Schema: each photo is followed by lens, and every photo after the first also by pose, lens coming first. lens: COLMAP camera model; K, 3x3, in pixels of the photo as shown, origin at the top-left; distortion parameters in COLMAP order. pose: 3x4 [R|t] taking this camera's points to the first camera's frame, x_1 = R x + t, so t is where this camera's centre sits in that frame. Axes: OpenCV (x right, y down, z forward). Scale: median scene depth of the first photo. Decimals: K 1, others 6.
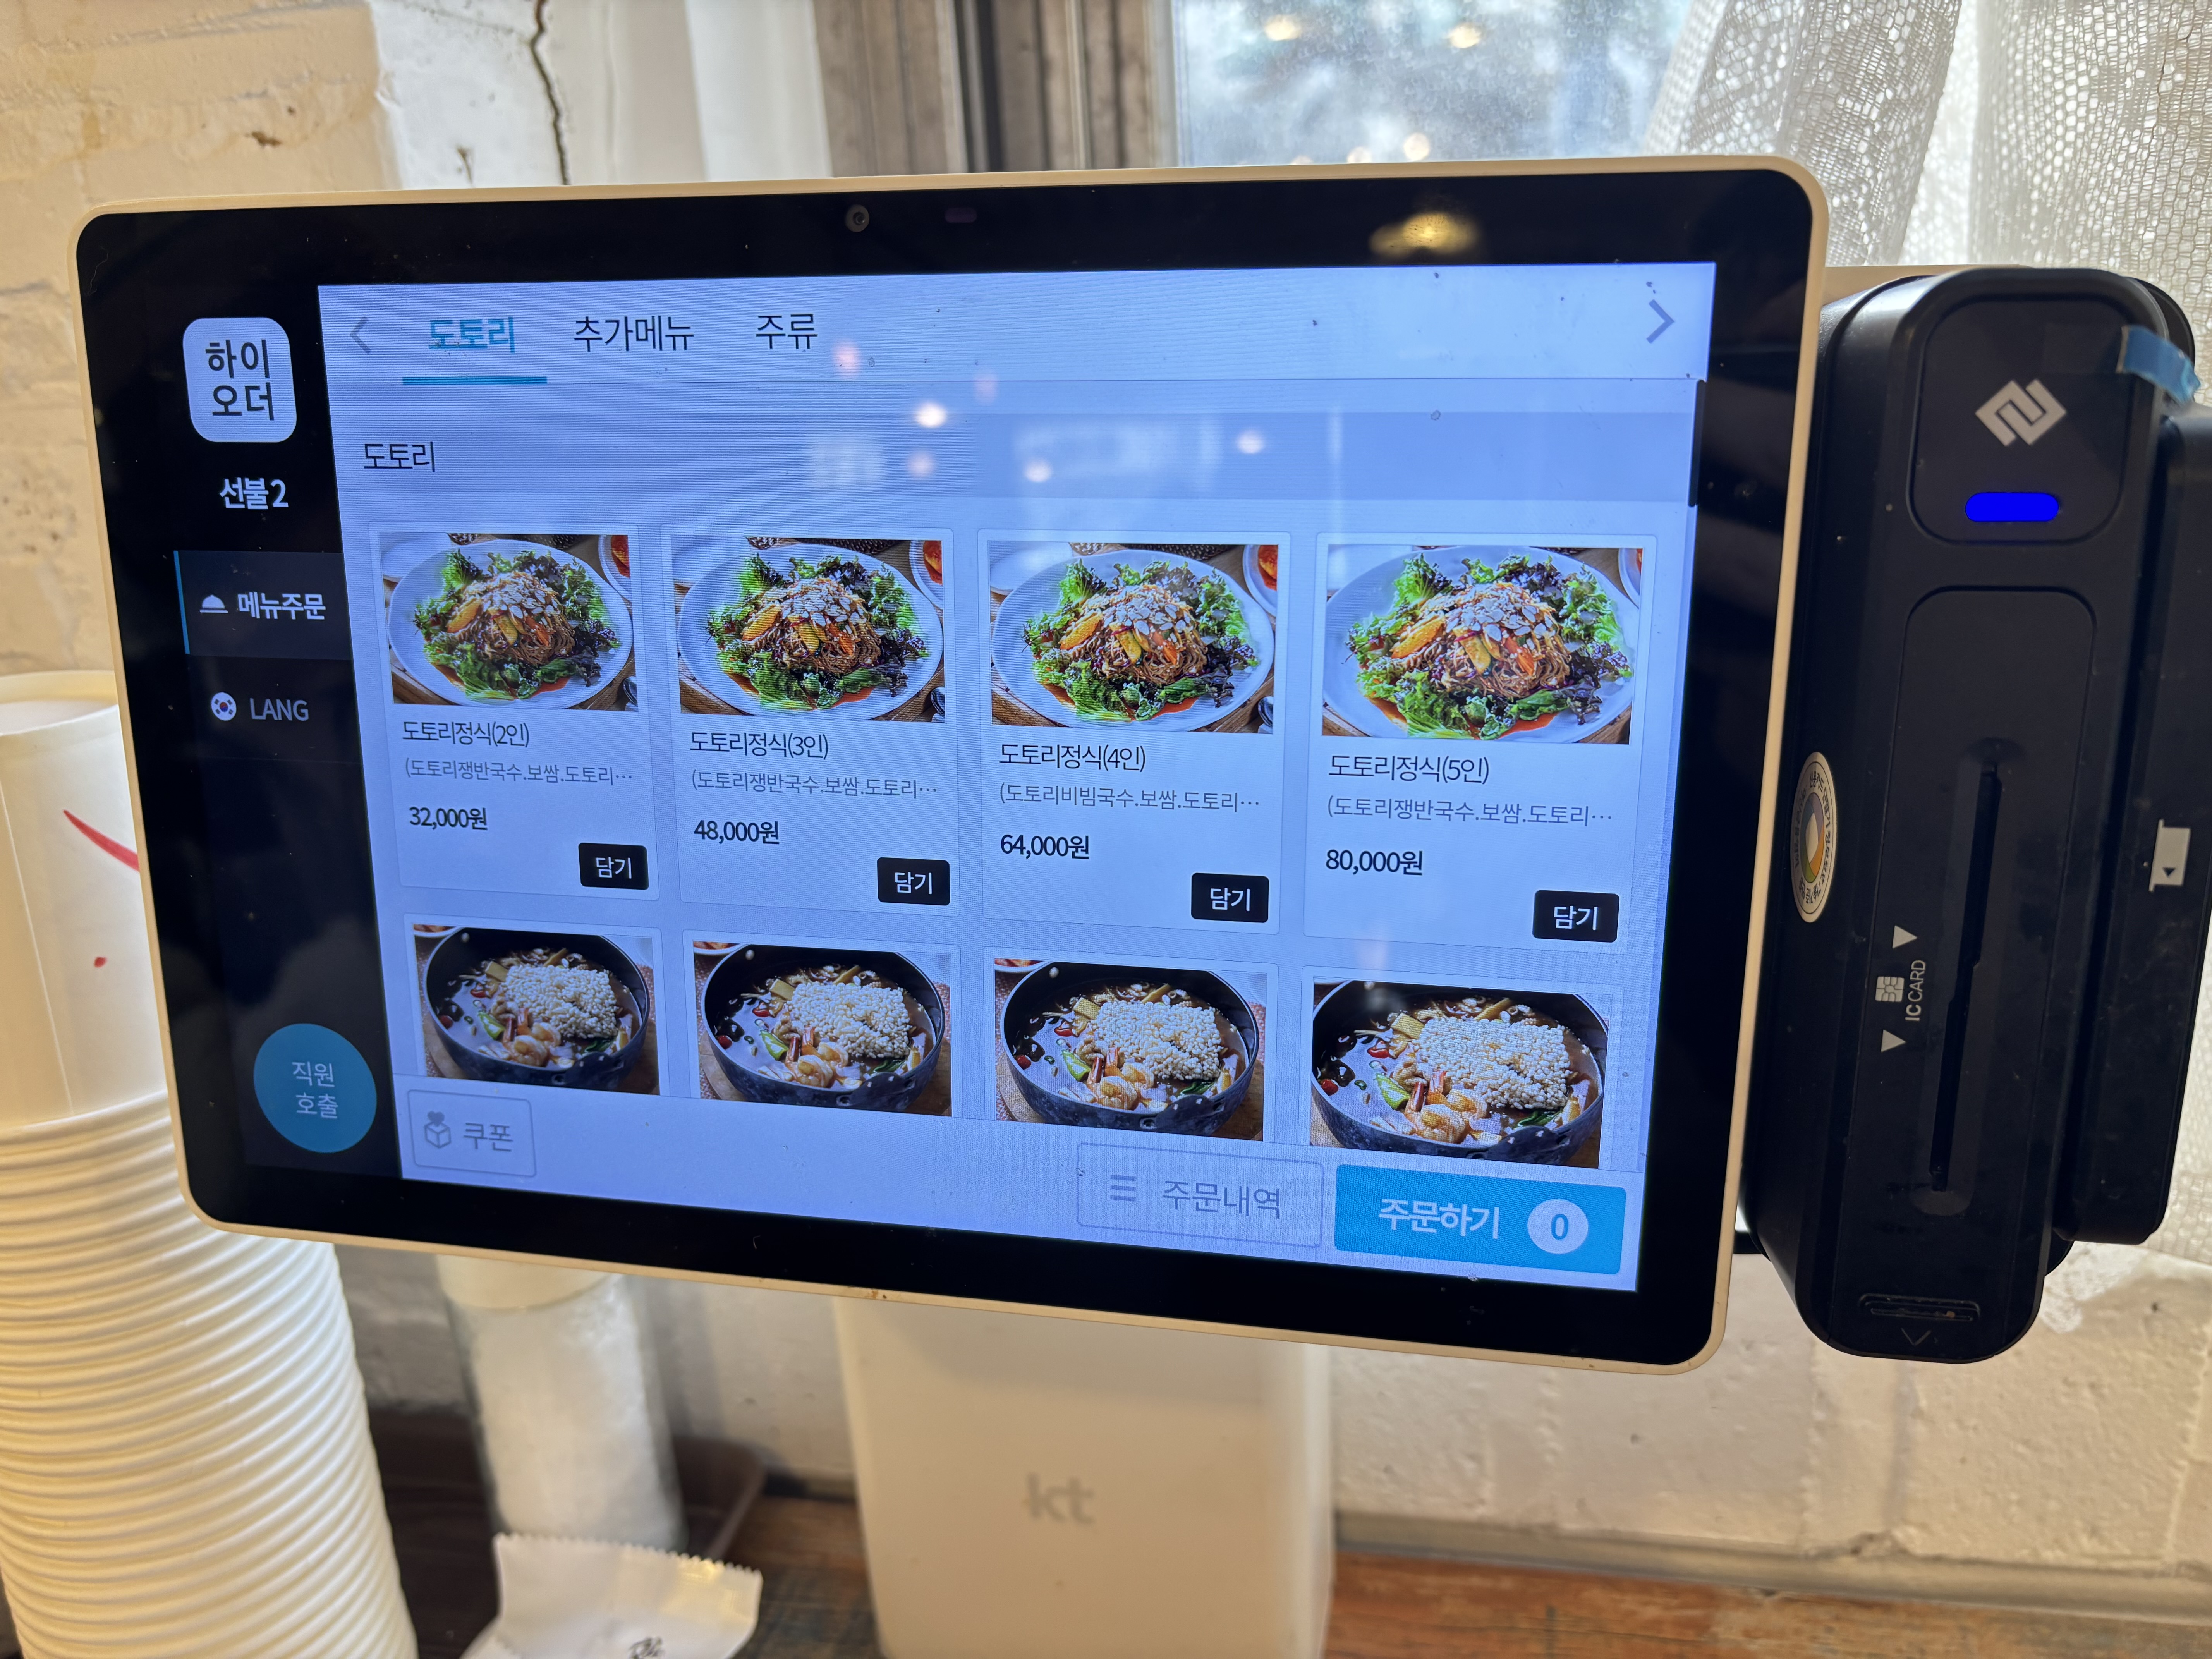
lens RADIAL K [[1696.1, 0, 1098.5], [0, 1696.1, 832.1], [0, 0, 1]] dist [0.009159, -0.012013]
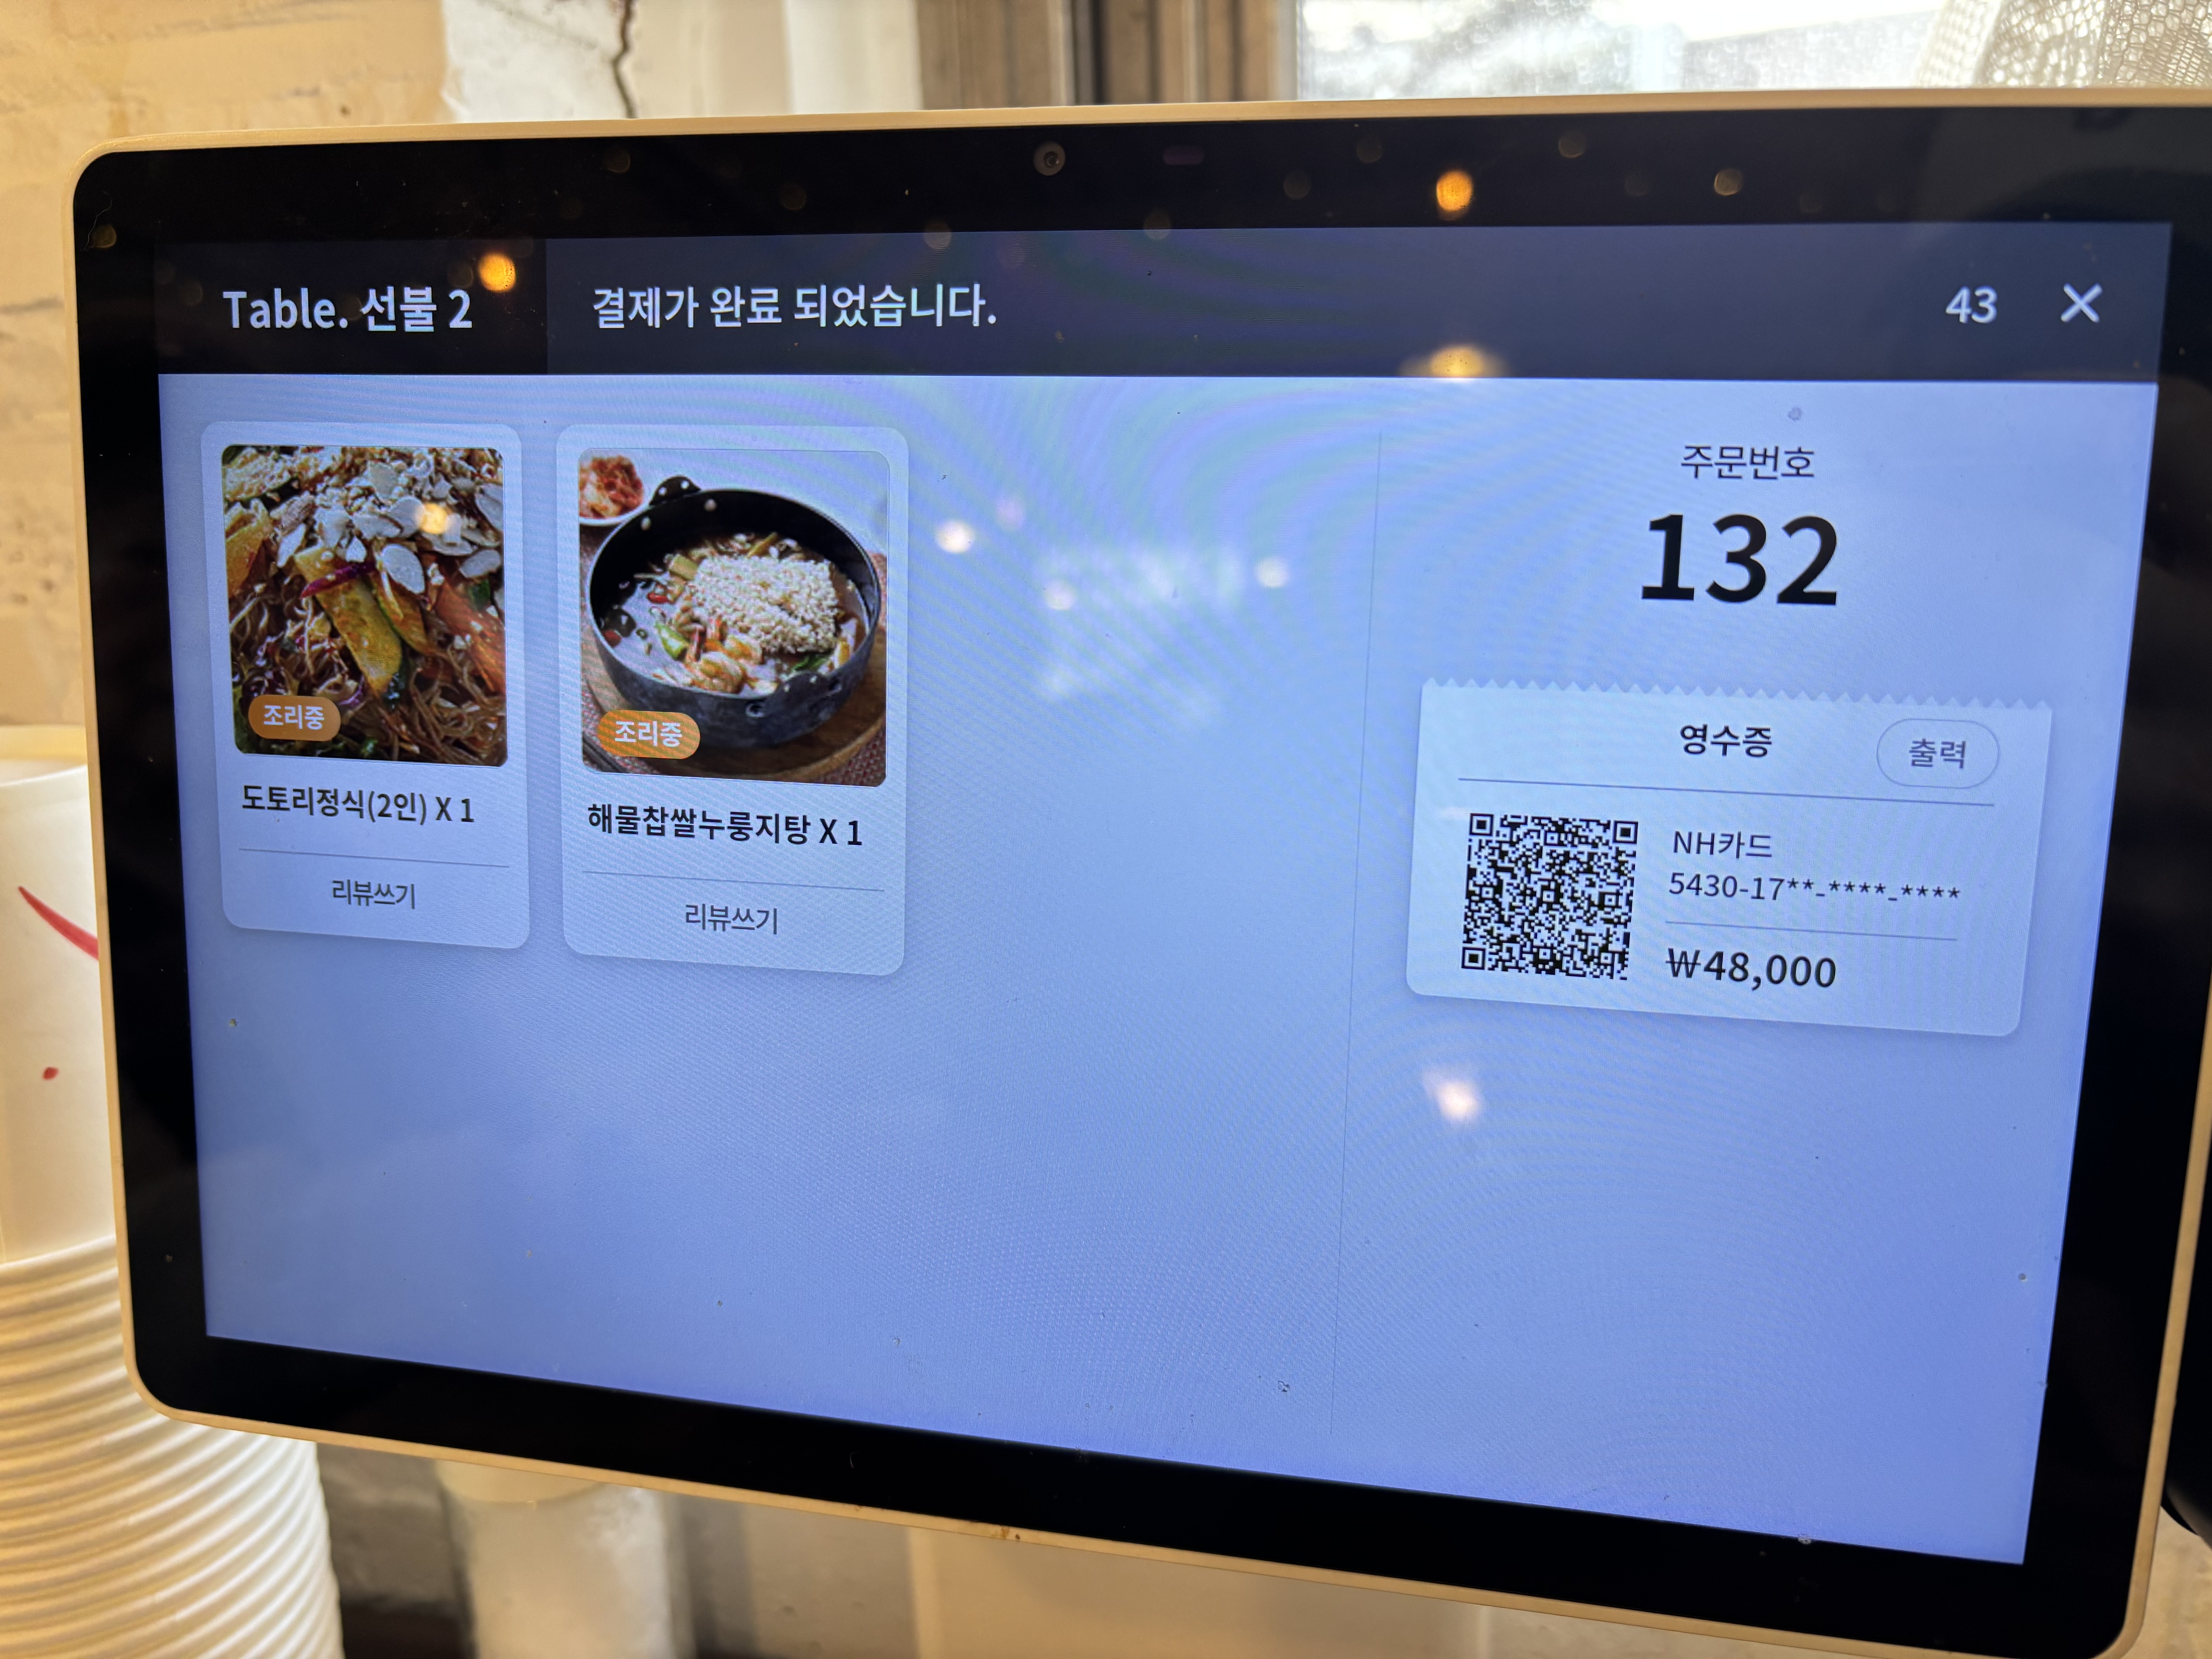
lens RADIAL K [[1696.1, 0, 1114.1], [0, 1696.1, 825.3], [0, 0, 1]] dist [0.009159, -0.012013]
pose [[0.999632, 0.027100, 0.001569, -0.063254], [-0.026893, 0.996560, -0.078391, 0.006598], [-0.003687, 0.078320, 0.996921, 0.139567]]
